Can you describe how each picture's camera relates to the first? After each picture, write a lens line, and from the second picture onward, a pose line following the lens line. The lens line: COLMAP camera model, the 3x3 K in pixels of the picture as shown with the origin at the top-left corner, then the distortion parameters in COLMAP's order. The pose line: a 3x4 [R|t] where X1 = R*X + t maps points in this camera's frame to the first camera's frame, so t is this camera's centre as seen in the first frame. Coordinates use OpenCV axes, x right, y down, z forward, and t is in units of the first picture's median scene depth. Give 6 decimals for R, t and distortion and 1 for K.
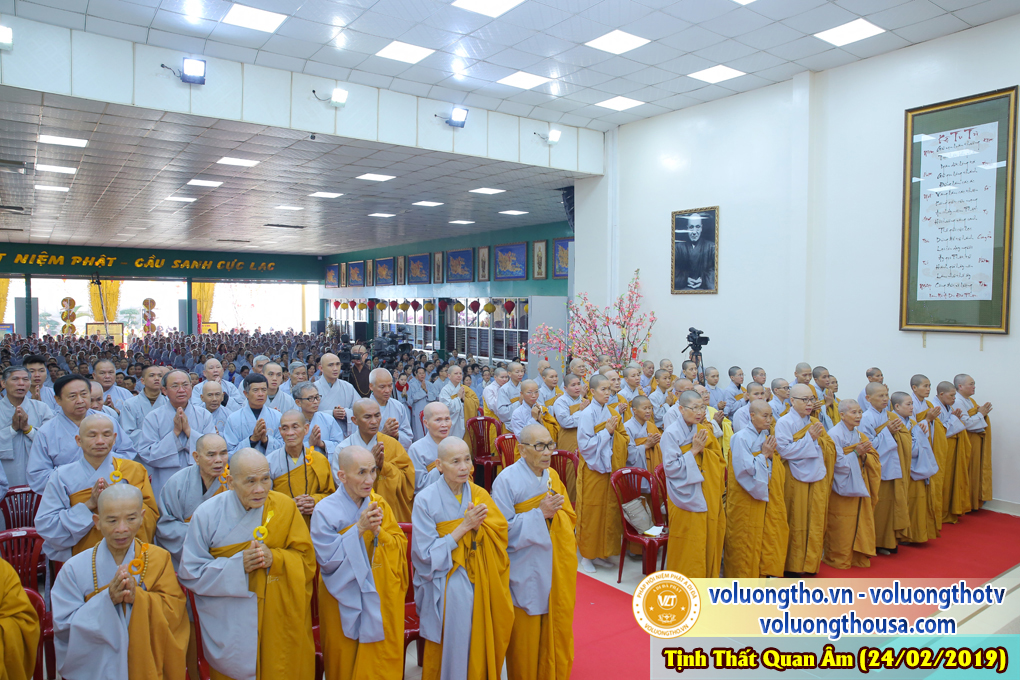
lens RADIAL K [[699.5, 0, 509.6], [0, 699.5, 339.4], [0, 0, 1]] dist [-0.100787, 0.070370]
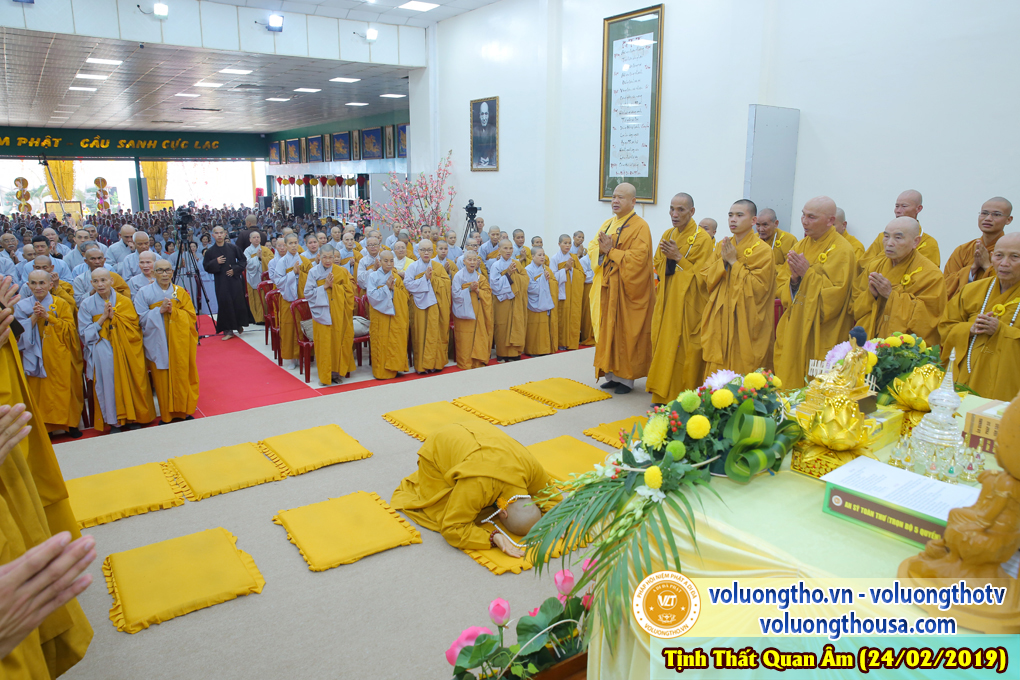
lens RADIAL K [[699.5, 0, 513.7], [0, 699.5, 337.7], [0, 0, 1]] dist [-0.100787, 0.070370]
pose [[0.999971, -0.005390, 0.005459, 0.250379], [0.004346, 0.984382, 0.175991, 0.005040], [-0.006322, -0.175962, 0.984377, -0.190387]]
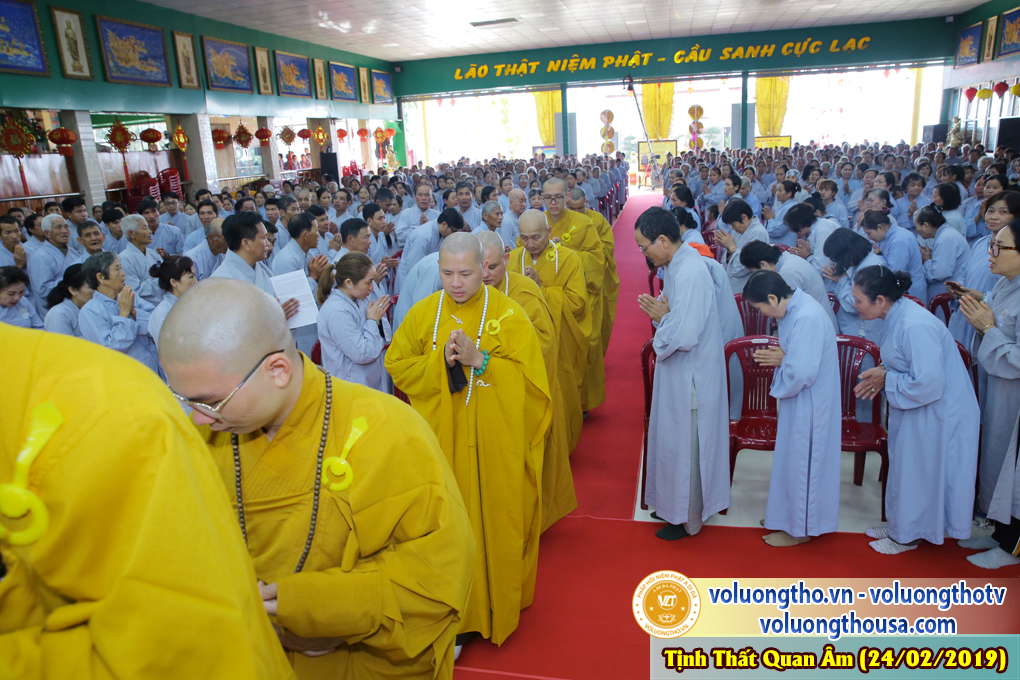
lens RADIAL K [[699.5, 0, 502.5], [0, 699.5, 332.1], [0, 0, 1]] dist [-0.100787, 0.070370]
pose [[0.657869, 0.153760, -0.737269, -0.121937], [0.024138, 0.974130, 0.224696, 0.027011], [0.752745, -0.165617, 0.637139, 0.680658]]
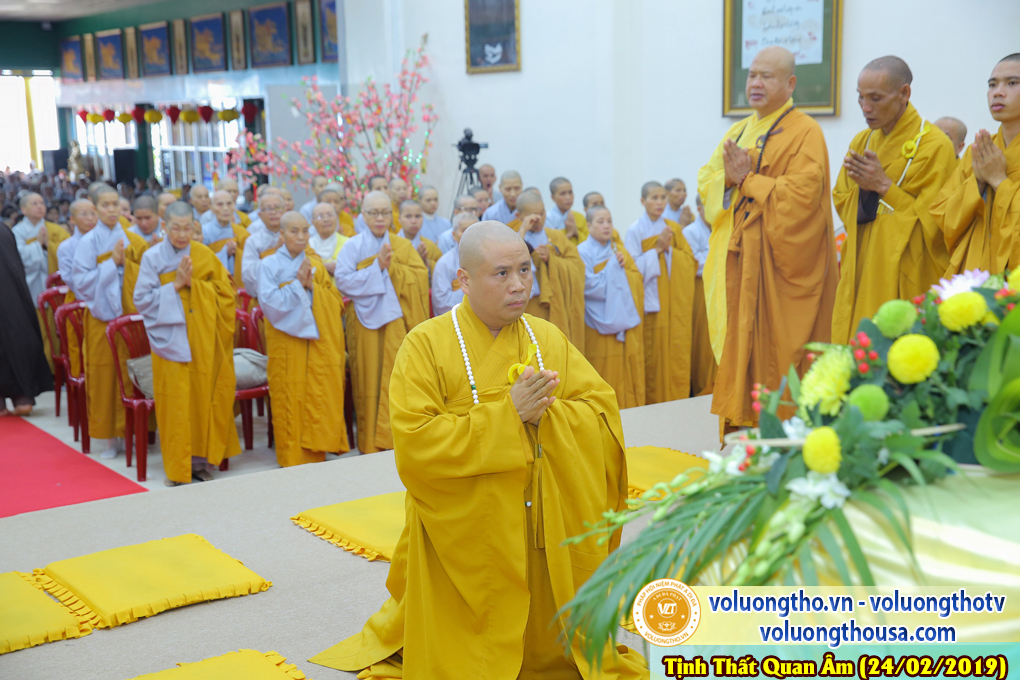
lens RADIAL K [[1398.9, 0, 511.5], [0, 1398.9, 340.5], [0, 0, 1]] dist [0.115973, 0.000000]
pose [[0.999228, -0.026982, -0.028561, 0.252197], [0.029968, 0.993490, 0.109907, 0.025998], [0.025410, -0.110678, 0.993531, -0.195462]]
